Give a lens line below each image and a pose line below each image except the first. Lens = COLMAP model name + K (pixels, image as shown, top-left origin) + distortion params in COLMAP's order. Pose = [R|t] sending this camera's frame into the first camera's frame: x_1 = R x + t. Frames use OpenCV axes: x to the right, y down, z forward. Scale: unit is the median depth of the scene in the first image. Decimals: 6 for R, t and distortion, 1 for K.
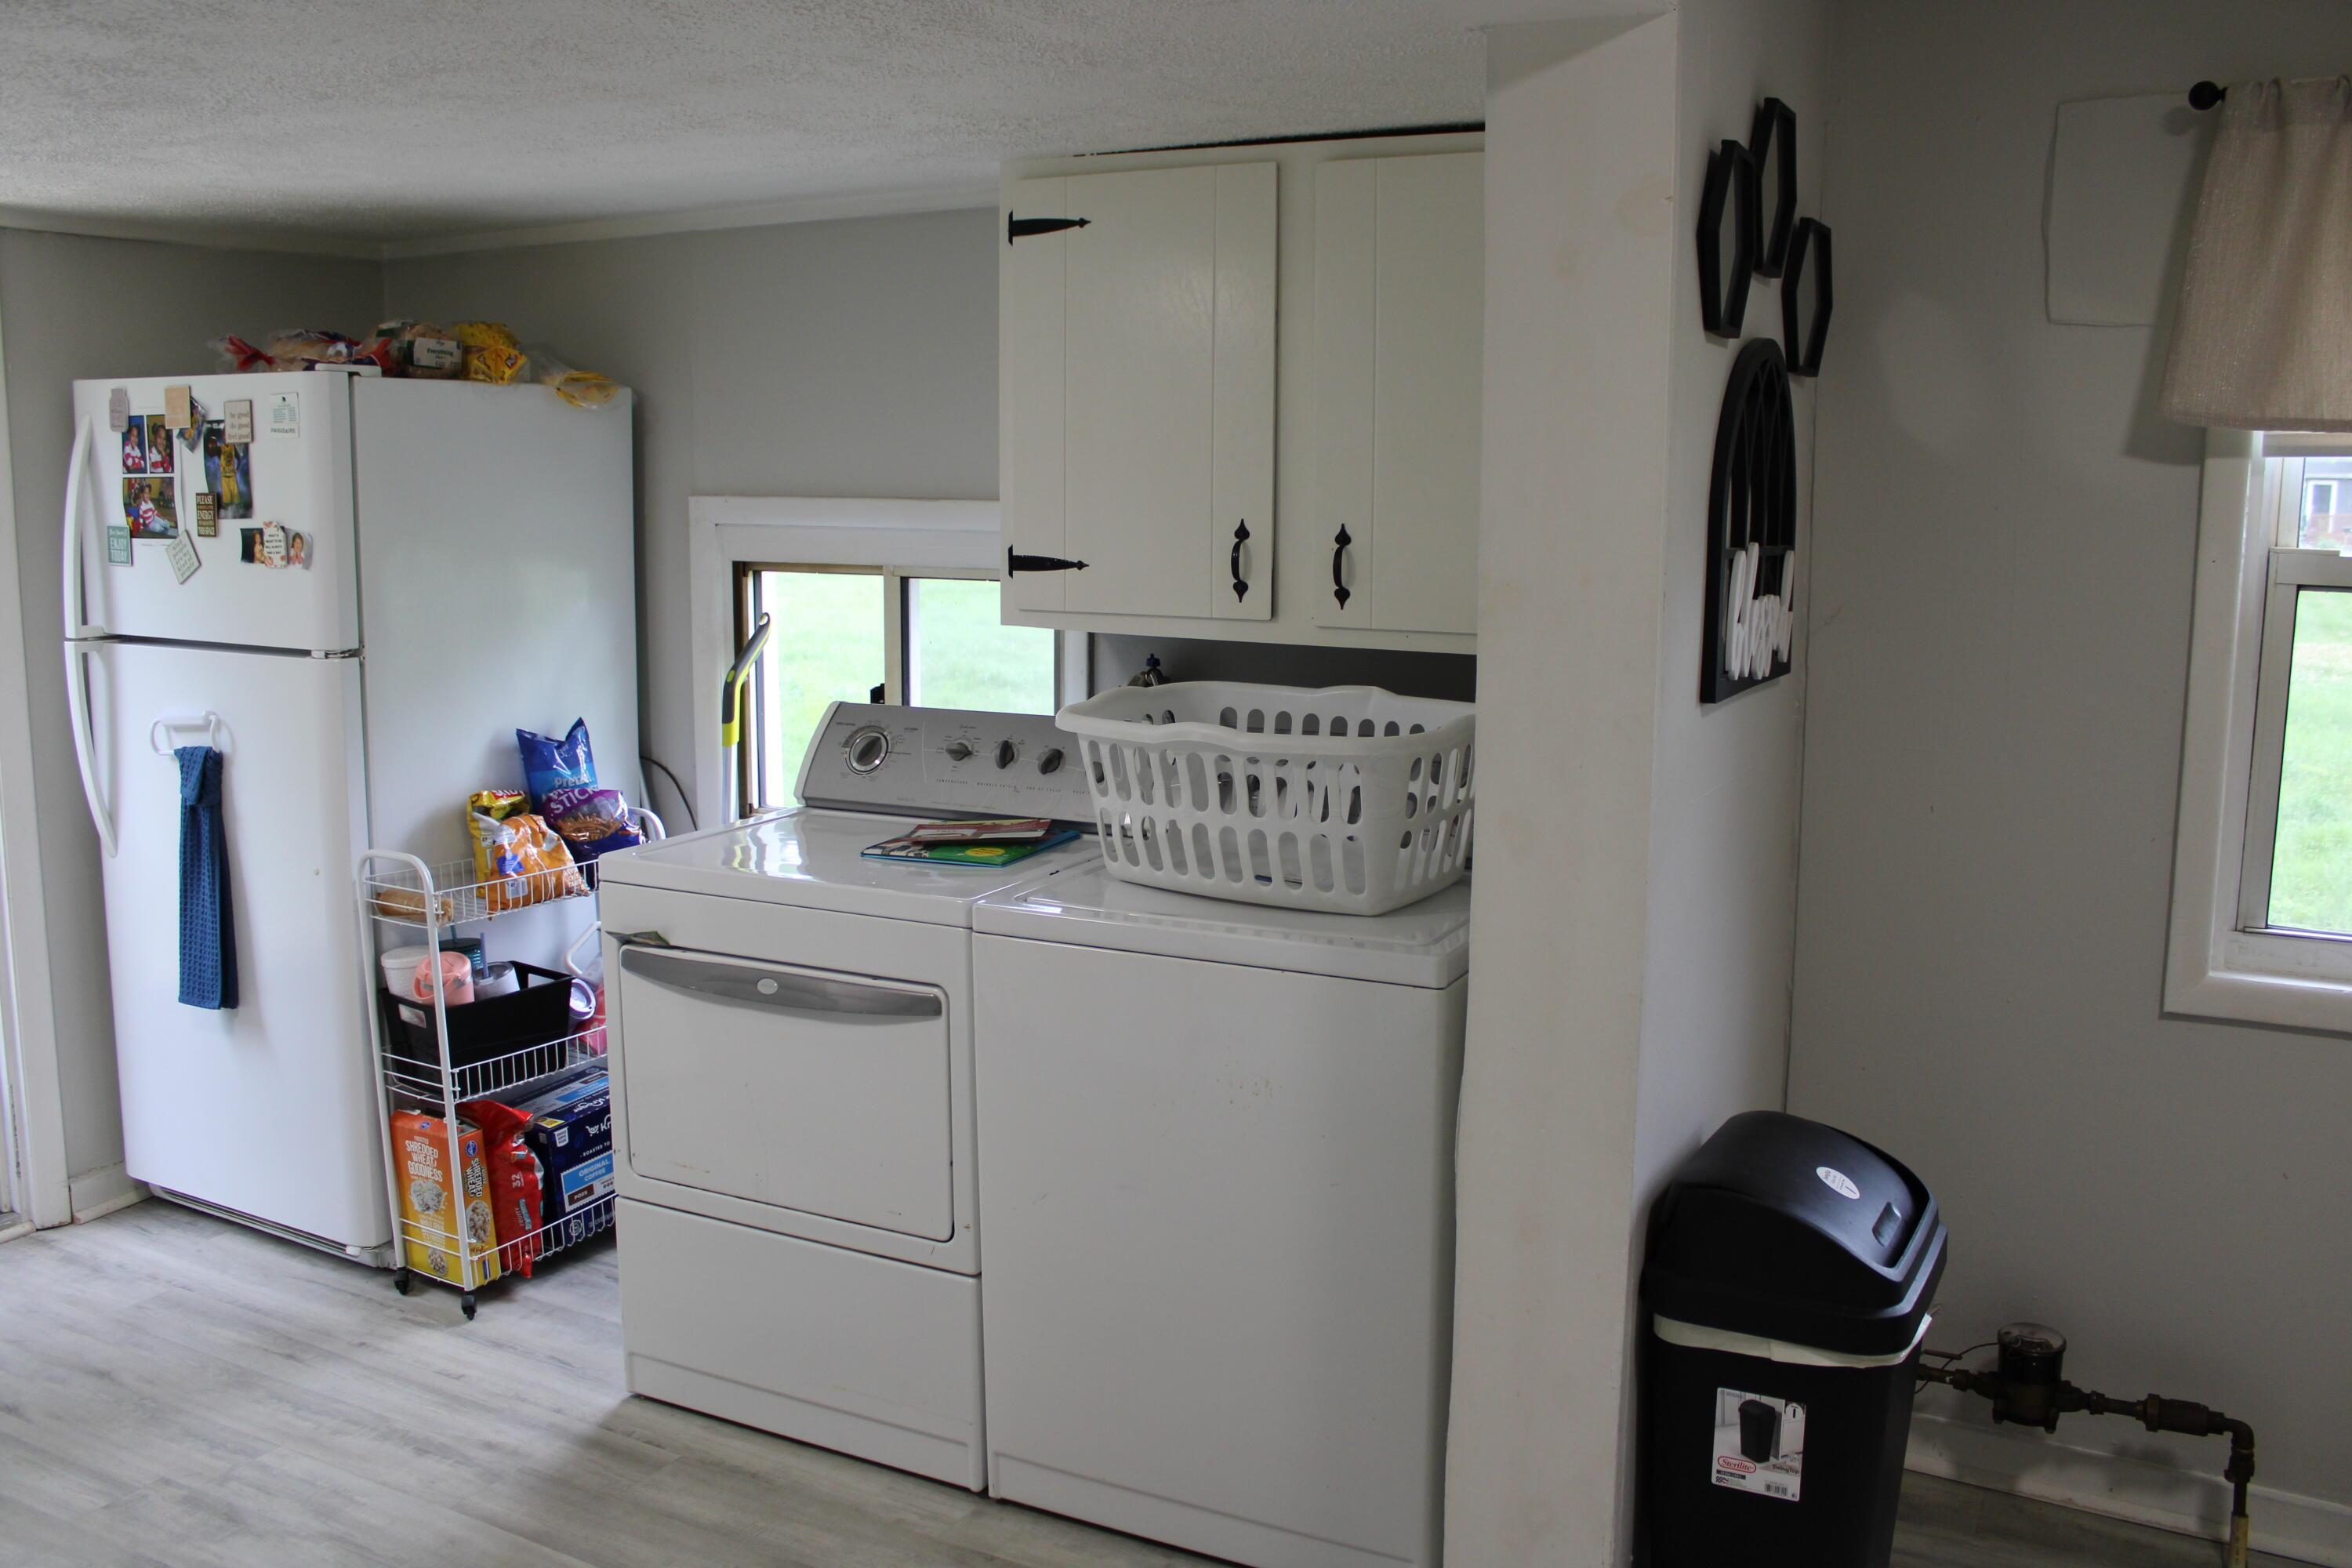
lens RADIAL K [[1946.1, 0, 1176.0], [0, 1946.1, 784.0], [0, 0, 1]] dist [-0.158180, 0.138033]
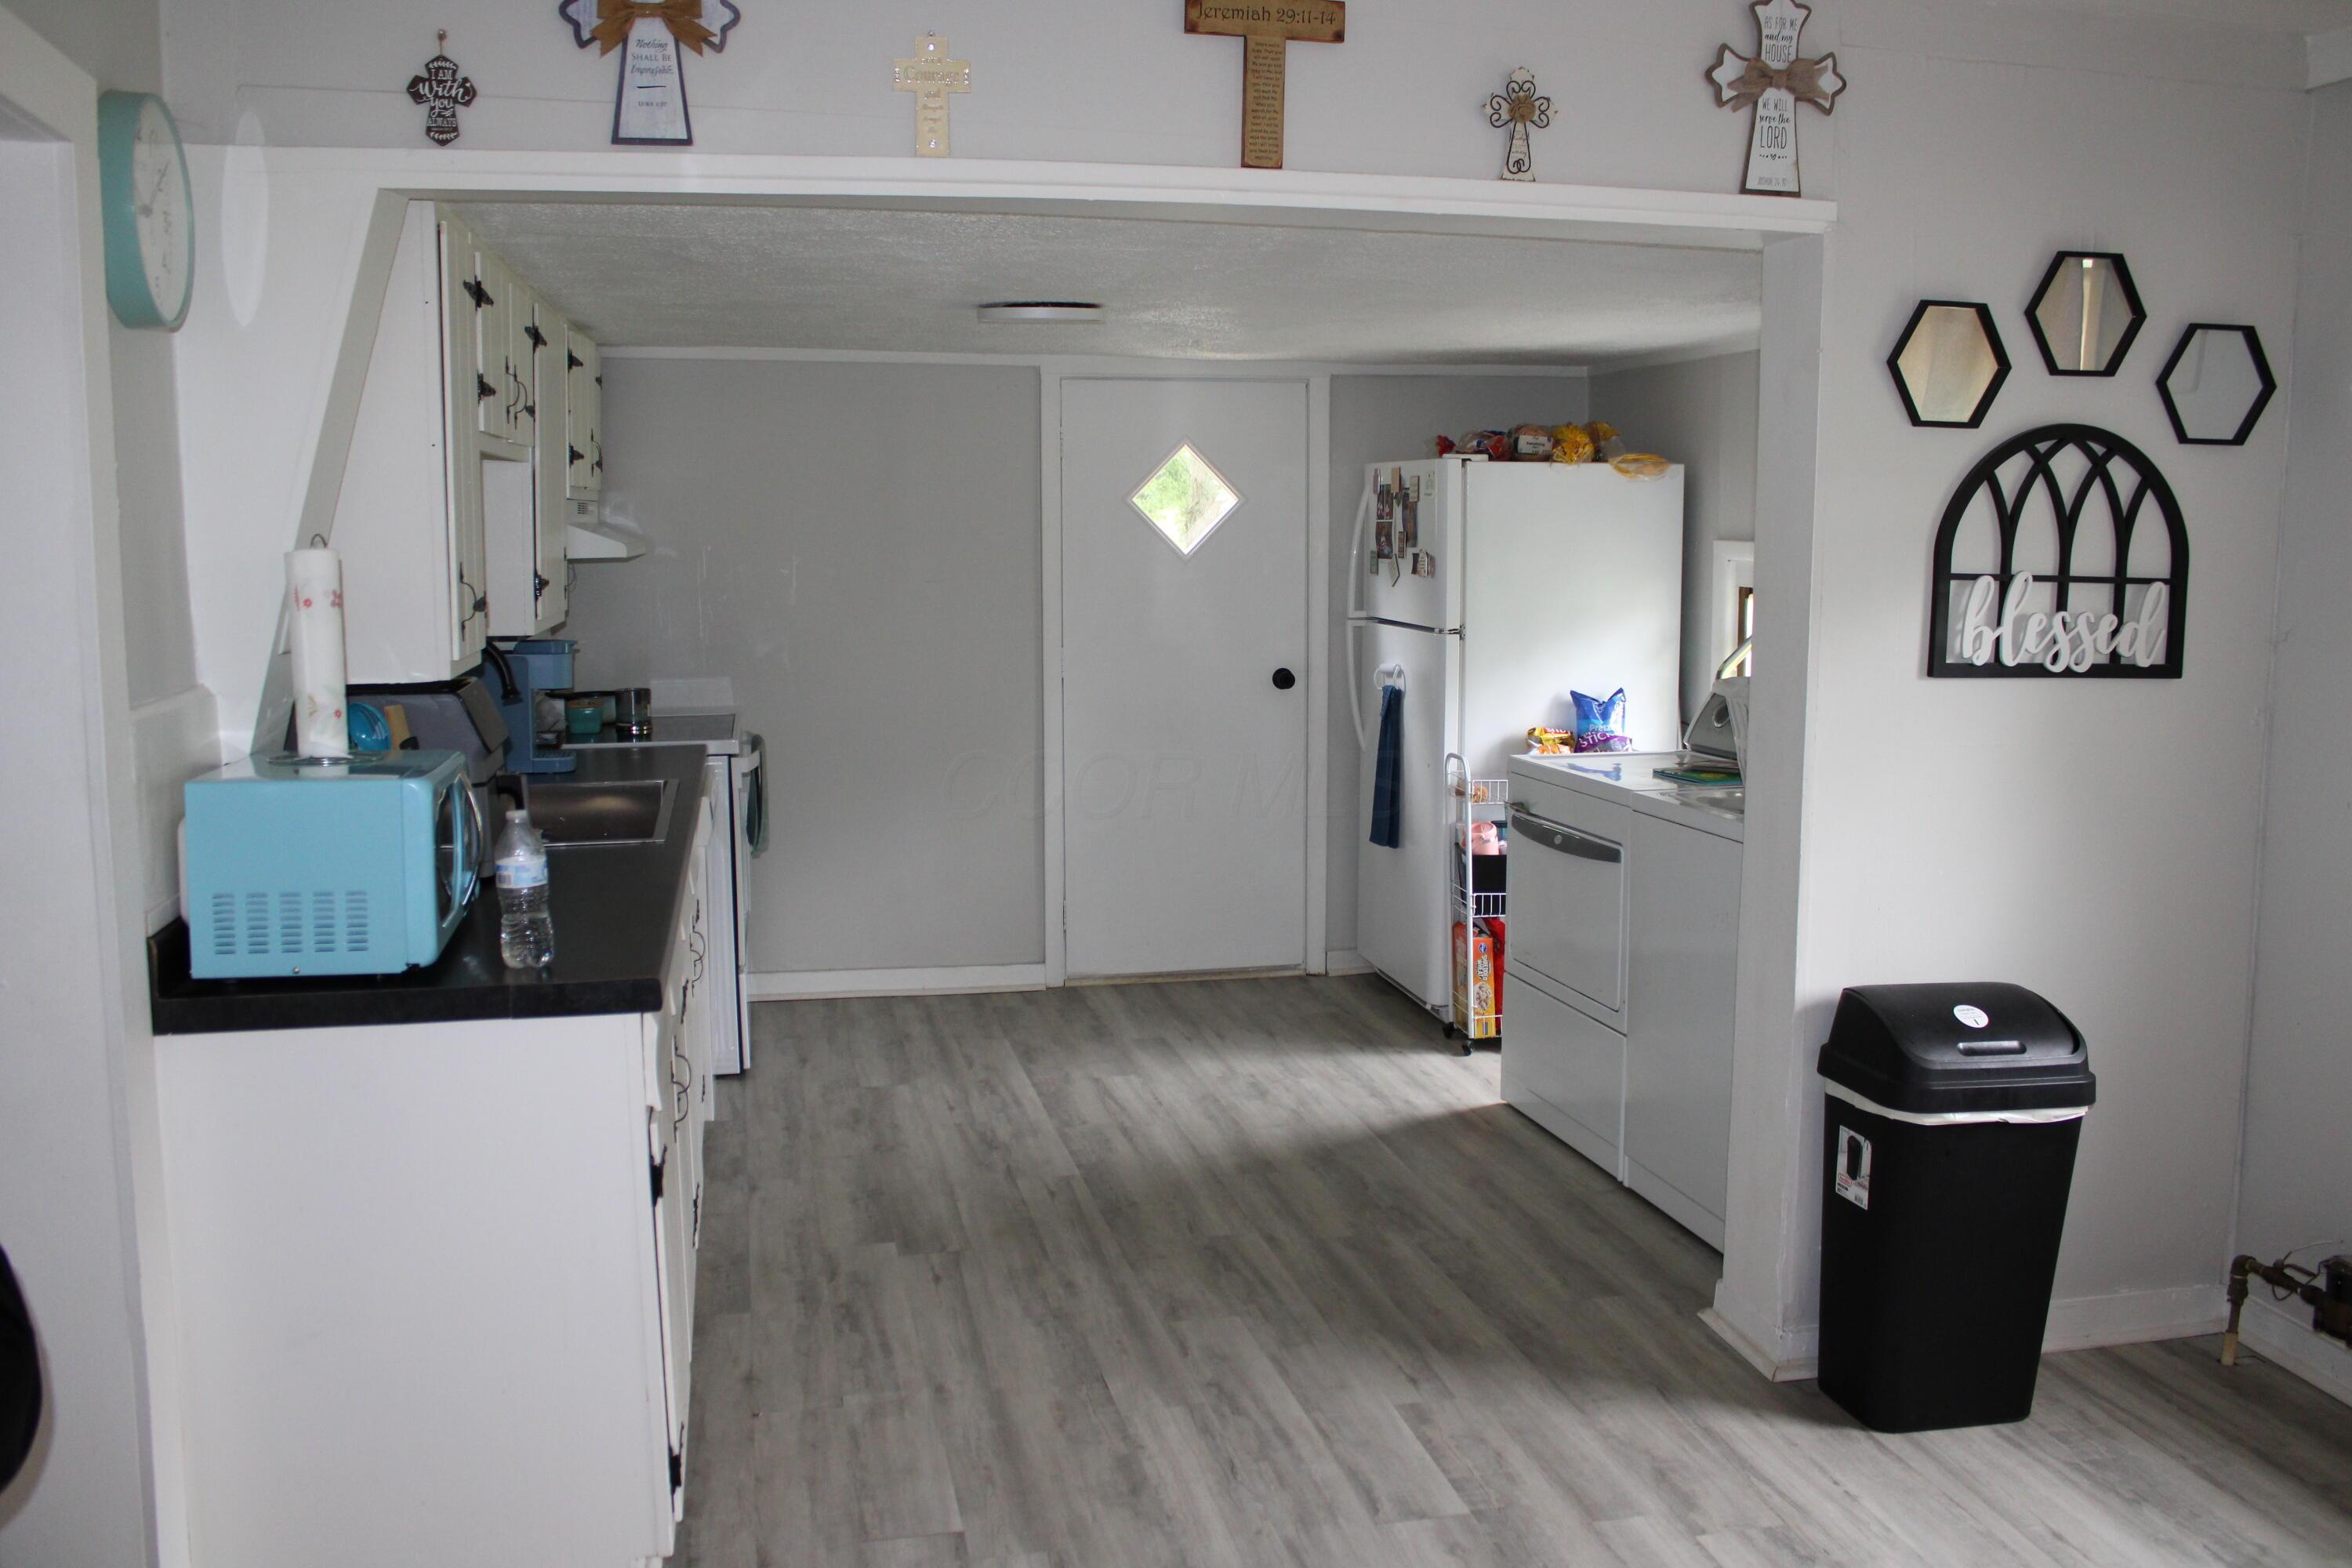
lens RADIAL K [[1946.1, 0, 1176.0], [0, 1946.1, 784.0], [0, 0, 1]] dist [-0.158180, 0.138033]
pose [[0.648282, 0.094059, -0.755568, 0.670860], [-0.113967, 0.993148, 0.025851, 0.044943], [0.752822, 0.069351, 0.654560, -0.254231]]
